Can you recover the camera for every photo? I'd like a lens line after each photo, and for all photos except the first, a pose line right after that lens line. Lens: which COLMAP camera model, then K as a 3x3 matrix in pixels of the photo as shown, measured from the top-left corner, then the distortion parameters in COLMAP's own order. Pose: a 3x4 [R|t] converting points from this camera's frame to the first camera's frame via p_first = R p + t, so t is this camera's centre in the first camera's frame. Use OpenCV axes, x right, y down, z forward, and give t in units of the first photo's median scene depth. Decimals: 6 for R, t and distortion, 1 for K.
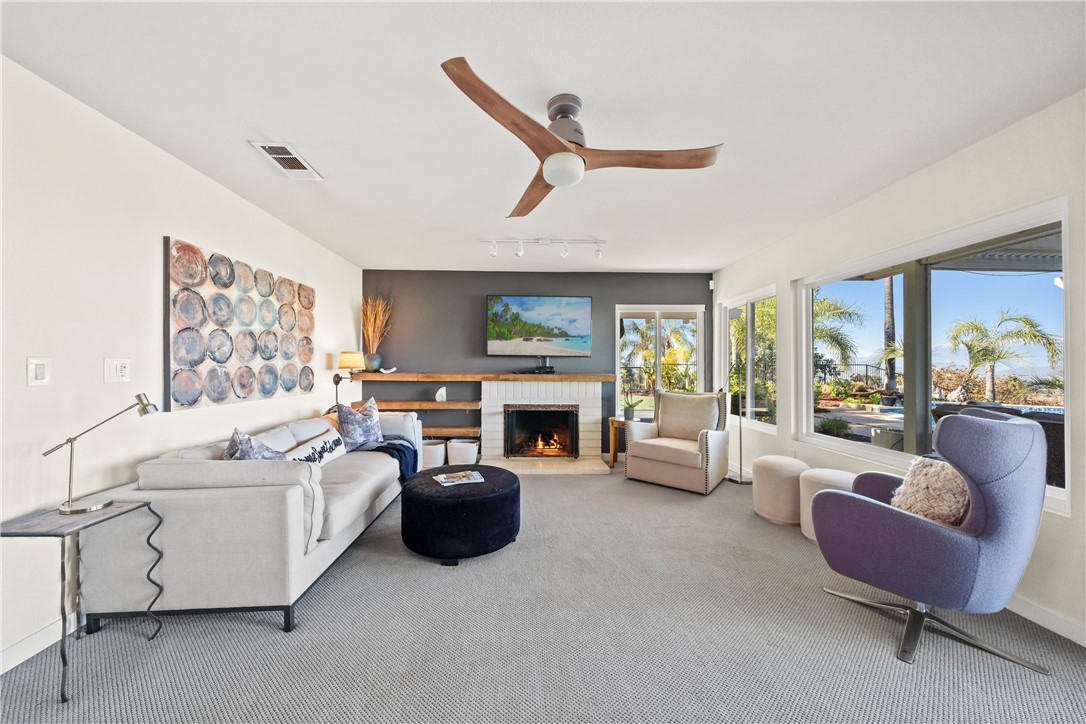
lens RADIAL K [[379.7, 0, 528.8], [0, 379.7, 363.8], [0, 0, 1]] dist [-0.002160, -0.001001]
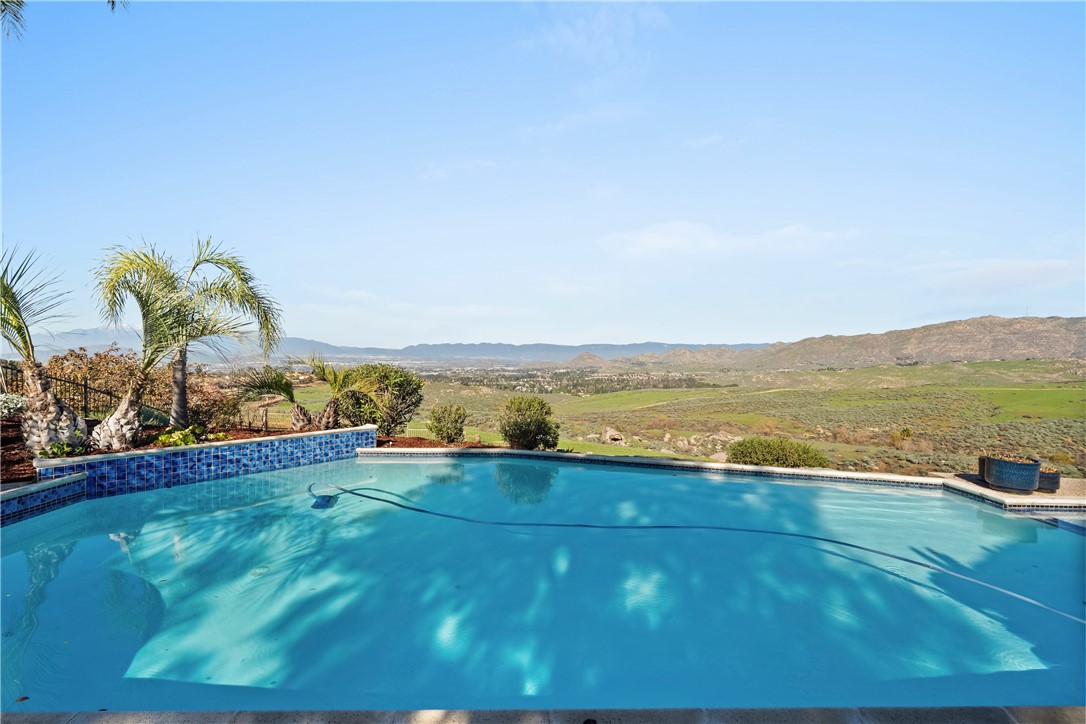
lens RADIAL K [[467.4, 0, 534.6], [0, 467.4, 367.9], [0, 0, 1]] dist [0.002018, 0.000528]
pose [[0.005349, -0.025210, 0.999668, 0.667669], [-0.019327, 0.999493, 0.025309, 0.003854], [-0.999799, -0.019456, 0.004859, 0.580241]]
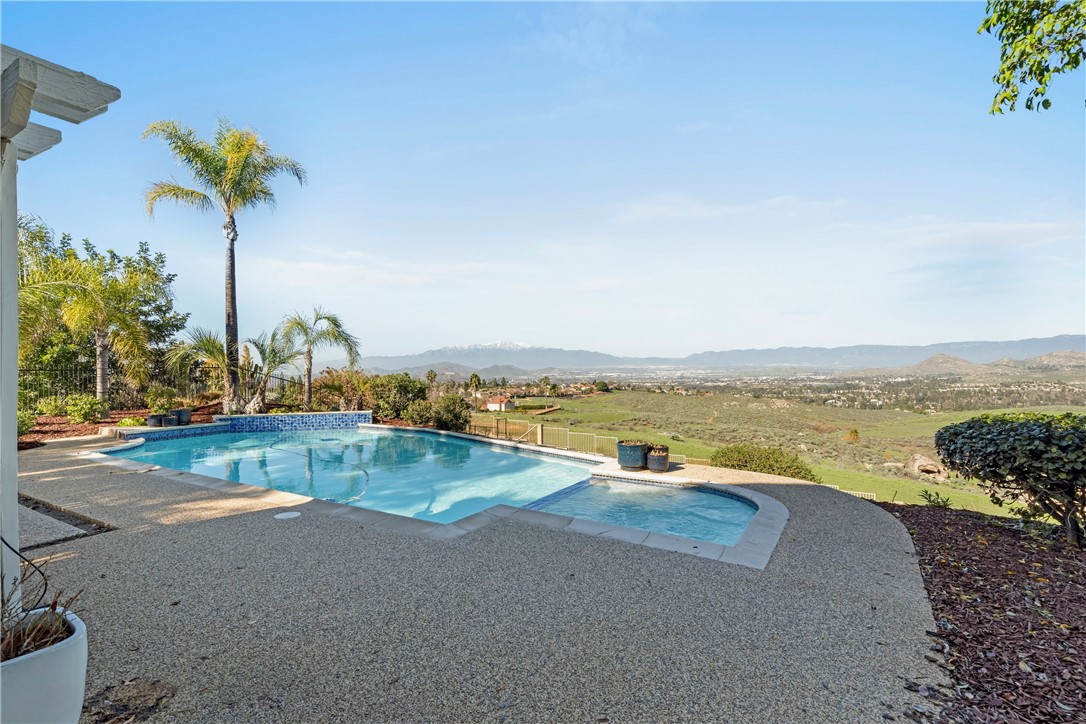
lens RADIAL K [[501.0, 0, 531.6], [0, 501.0, 372.2], [0, 0, 1]] dist [0.009420, 0.000227]
pose [[0.546933, -0.018466, 0.836973, 0.552920], [0.007705, 0.999825, 0.017024, -0.001099], [-0.837141, -0.002862, 0.546980, -0.095192]]
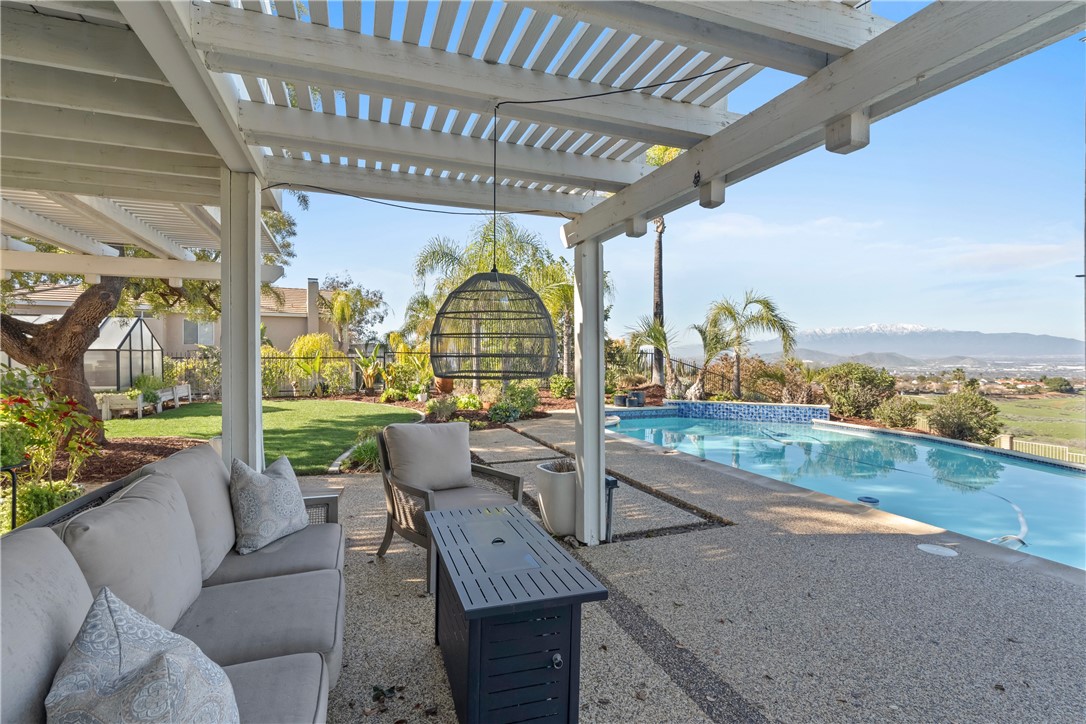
lens RADIAL K [[501.0, 0, 531.3], [0, 501.0, 357.2], [0, 0, 1]] dist [0.009420, 0.000227]
pose [[0.946664, -0.003440, 0.322205, 0.444565], [-0.000531, 0.999925, 0.012237, -0.003353], [-0.322223, -0.011756, 0.946591, 0.081869]]
